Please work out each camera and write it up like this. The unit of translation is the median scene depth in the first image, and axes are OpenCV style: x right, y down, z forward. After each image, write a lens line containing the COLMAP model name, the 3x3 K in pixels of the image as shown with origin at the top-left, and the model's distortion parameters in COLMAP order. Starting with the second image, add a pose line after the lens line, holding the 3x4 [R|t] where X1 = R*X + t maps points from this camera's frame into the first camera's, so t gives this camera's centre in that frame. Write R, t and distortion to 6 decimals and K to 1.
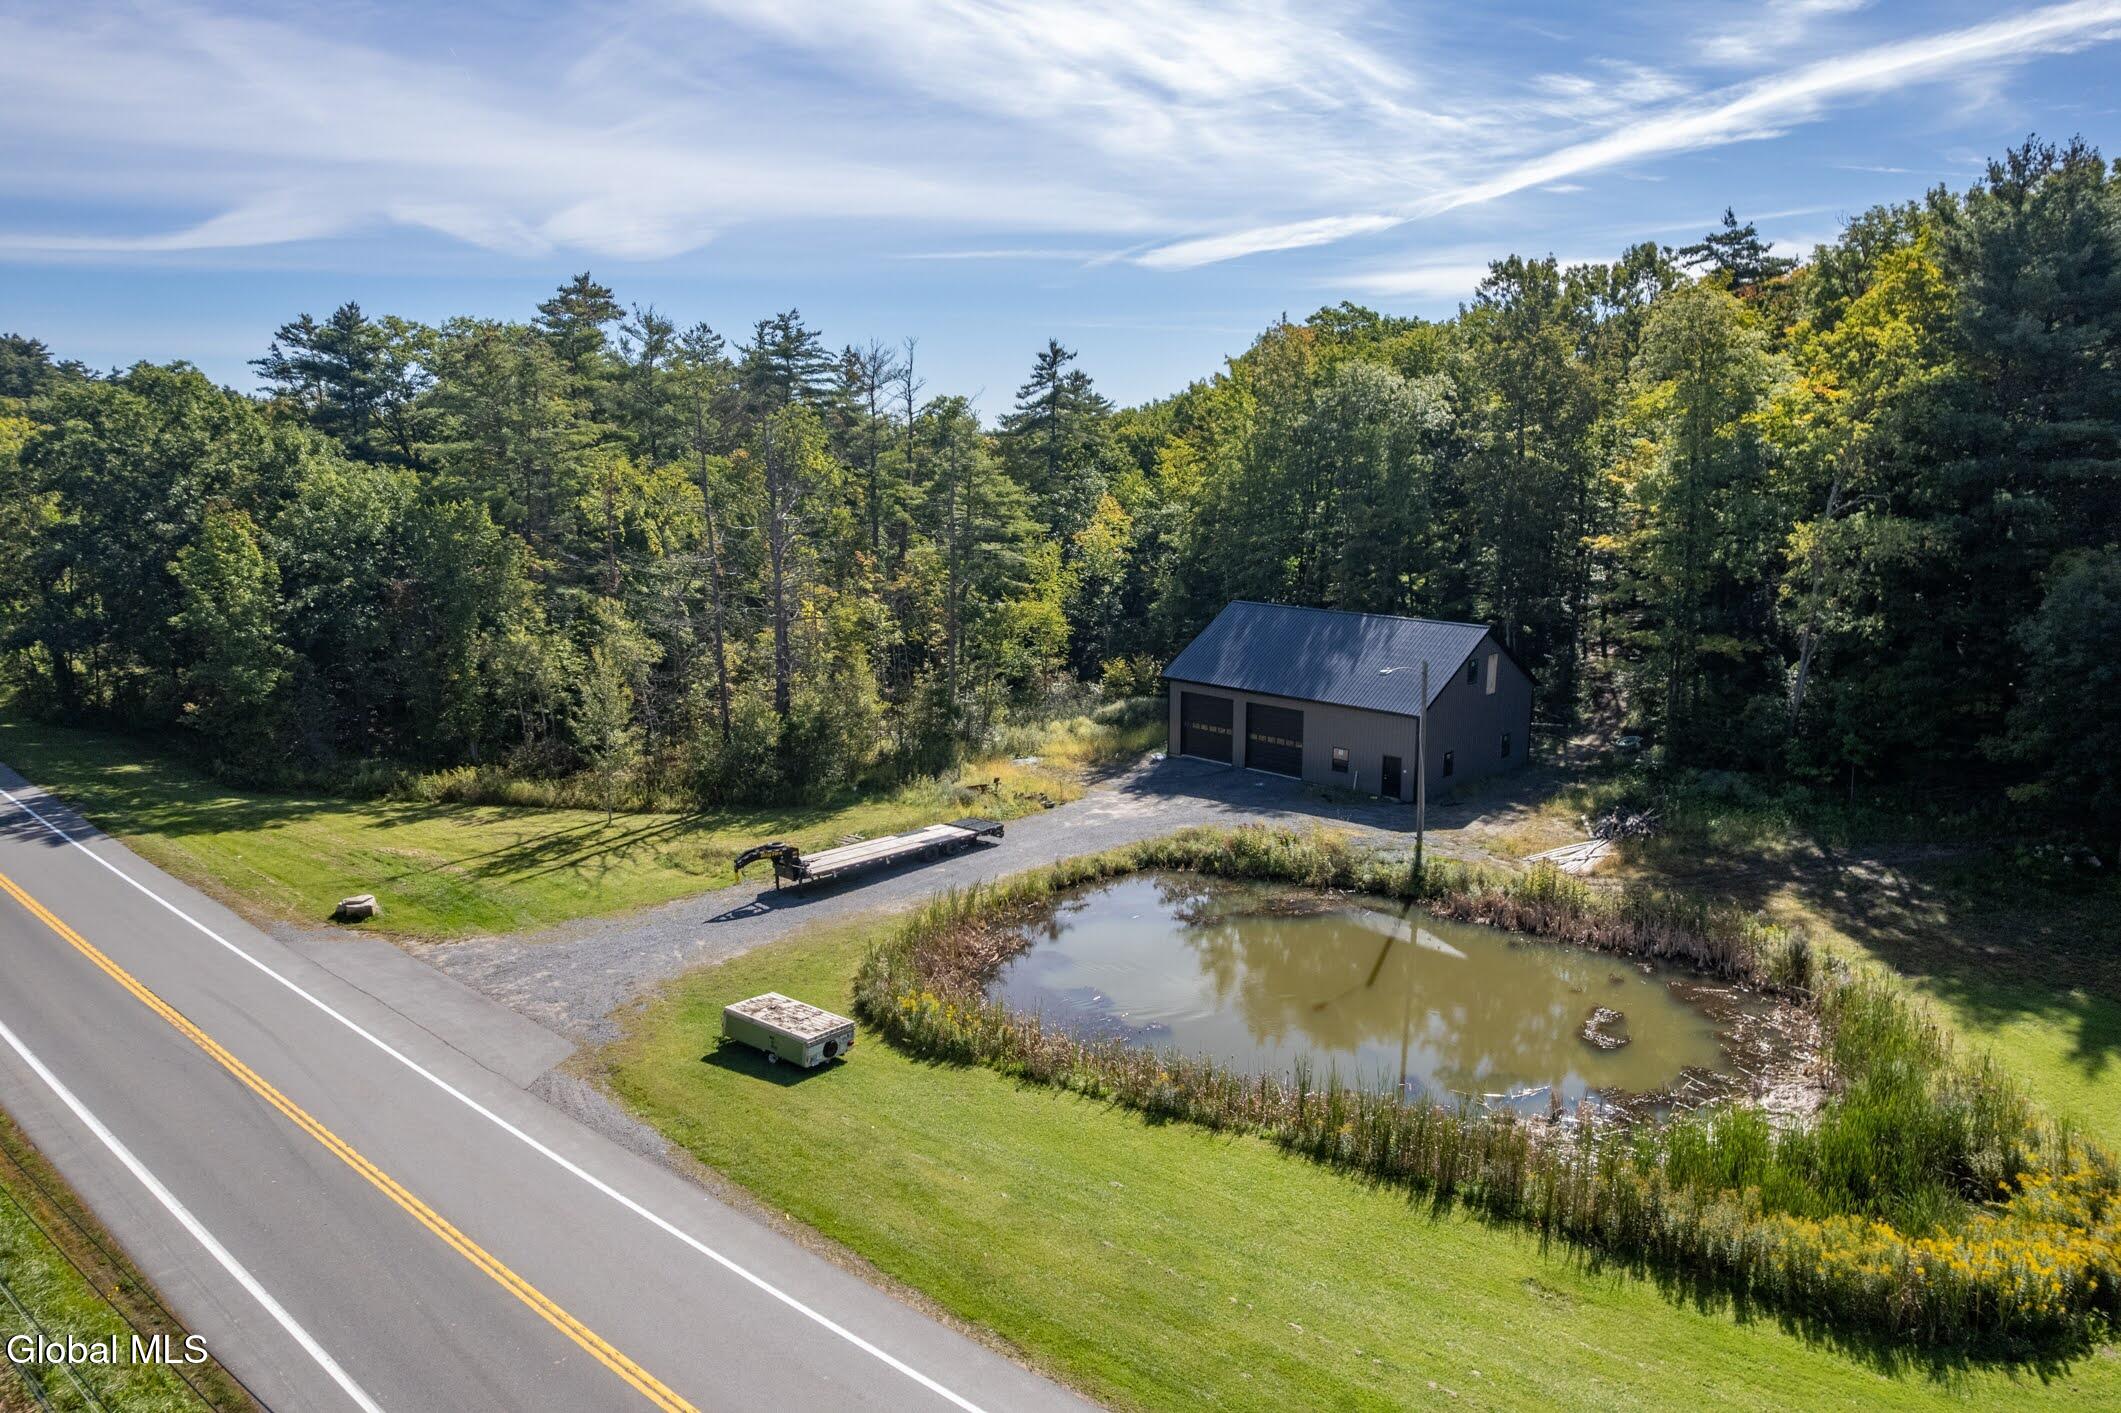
lens RADIAL K [[1360.3, 0, 1060.5], [0, 1360.3, 706.5], [0, 0, 1]] dist [-0.069578, 0.072931]
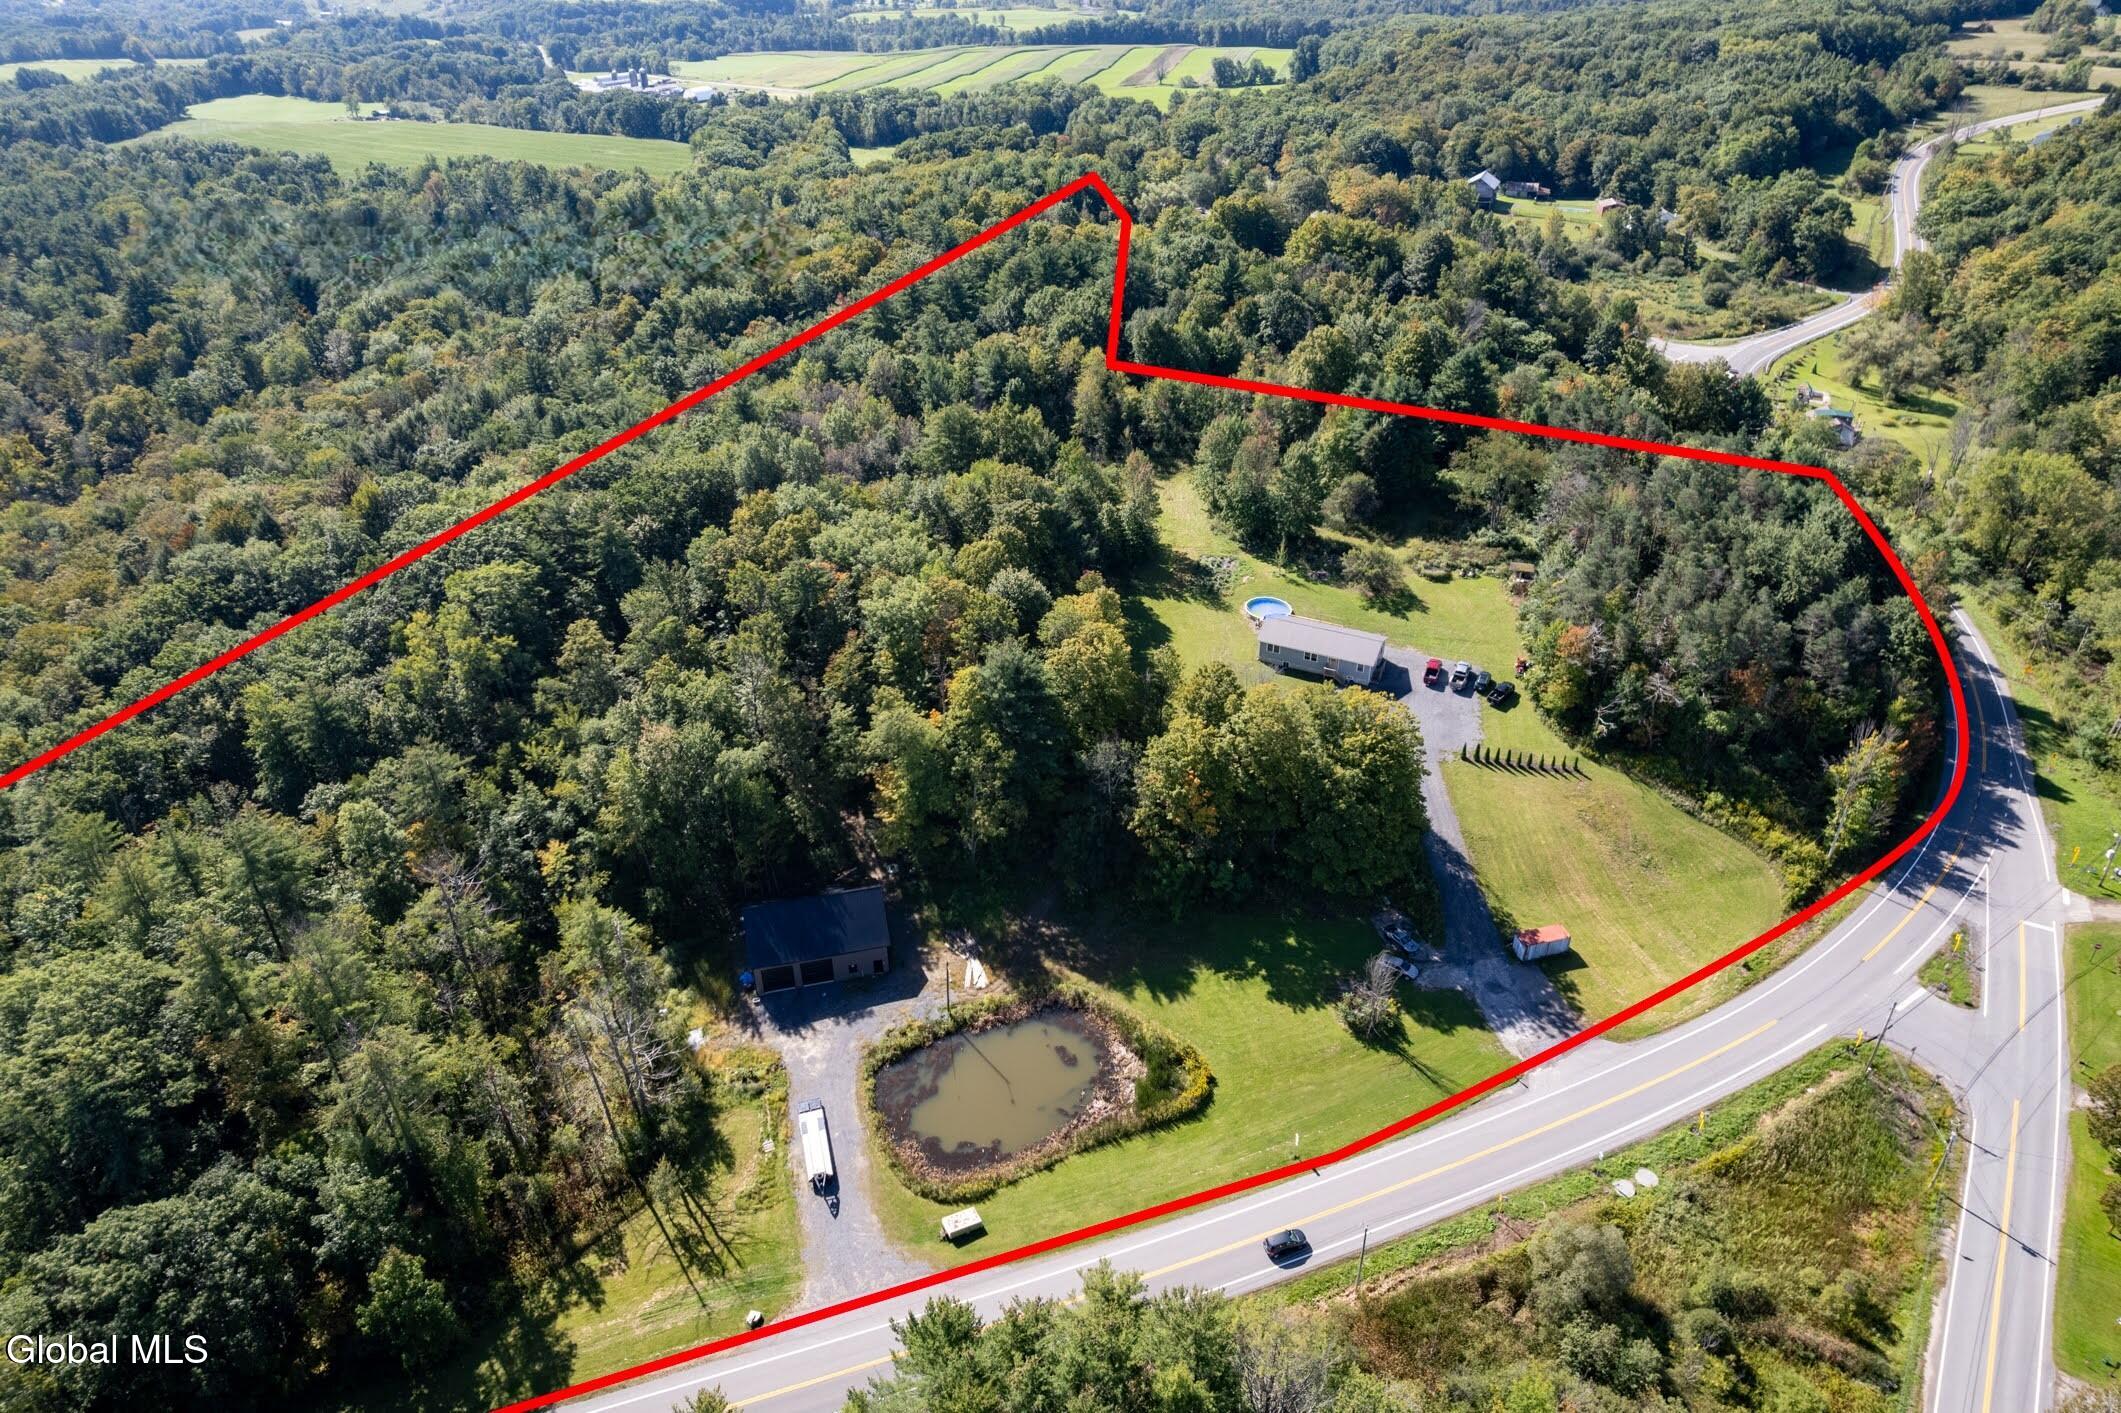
lens RADIAL K [[1360.3, 0, 1060.5], [0, 1360.3, 706.5], [0, 0, 1]] dist [-0.069578, 0.072931]
pose [[0.514968, -0.474198, 0.714104, -1.342651], [0.175782, 0.873770, 0.453461, -1.707613], [-0.838993, -0.107991, 0.533319, -0.616104]]
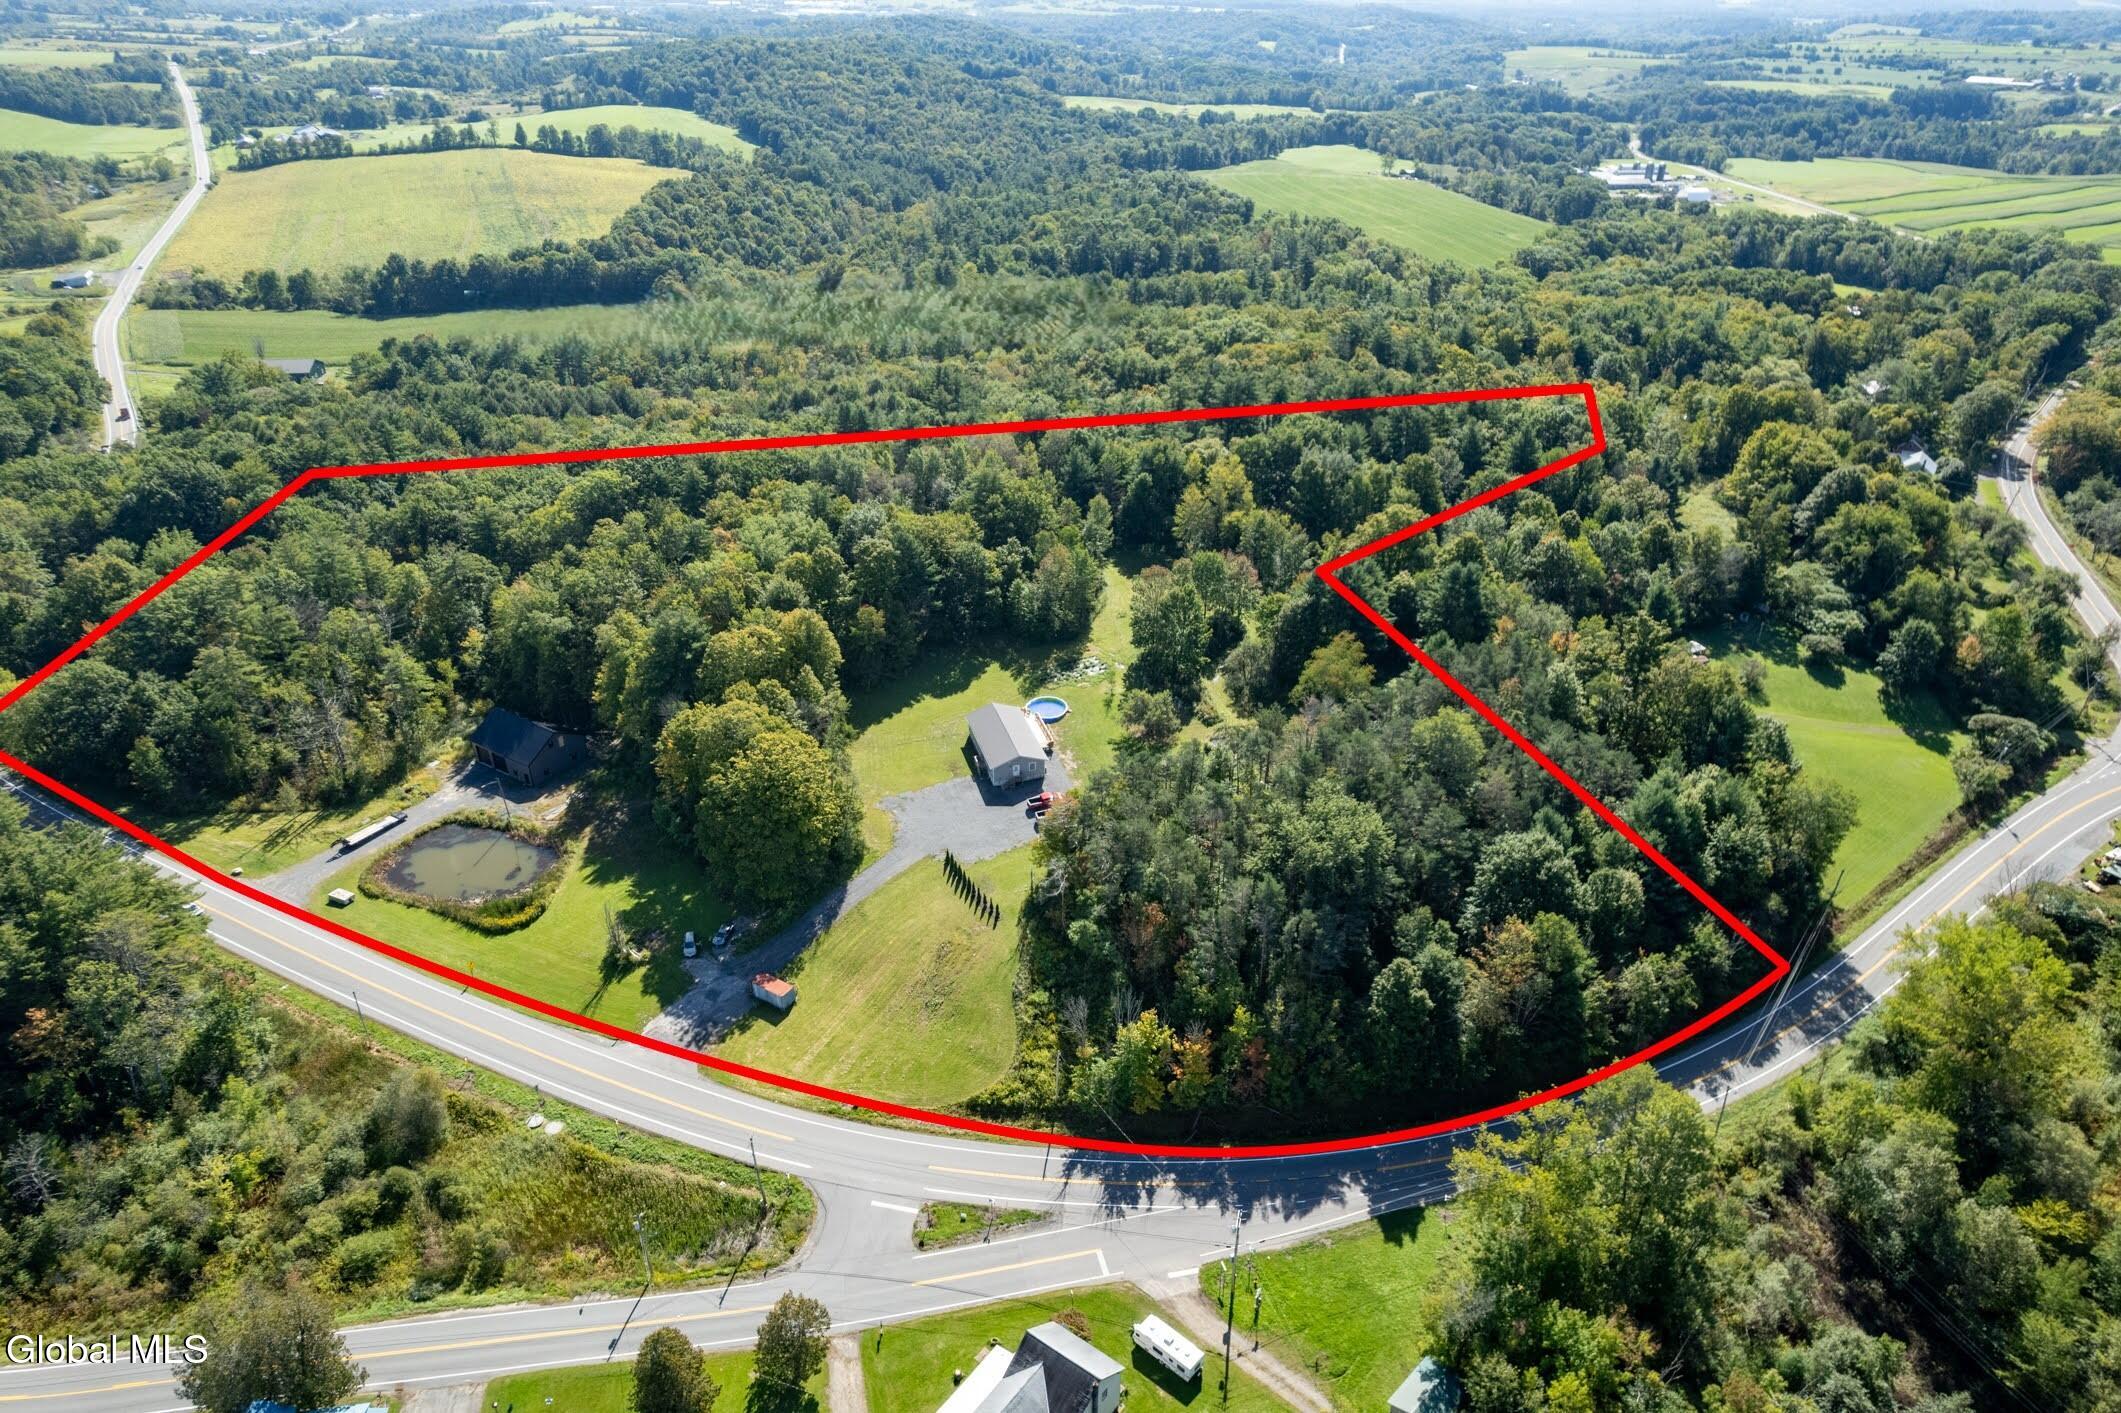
lens RADIAL K [[1360.3, 0, 1060.5], [0, 1360.3, 706.5], [0, 0, 1]] dist [-0.069578, 0.072931]
pose [[0.979100, -0.117041, 0.166329, 1.290494], [0.056579, 0.942282, 0.330005, -1.487441], [-0.195352, -0.313697, 0.929210, -3.058006]]
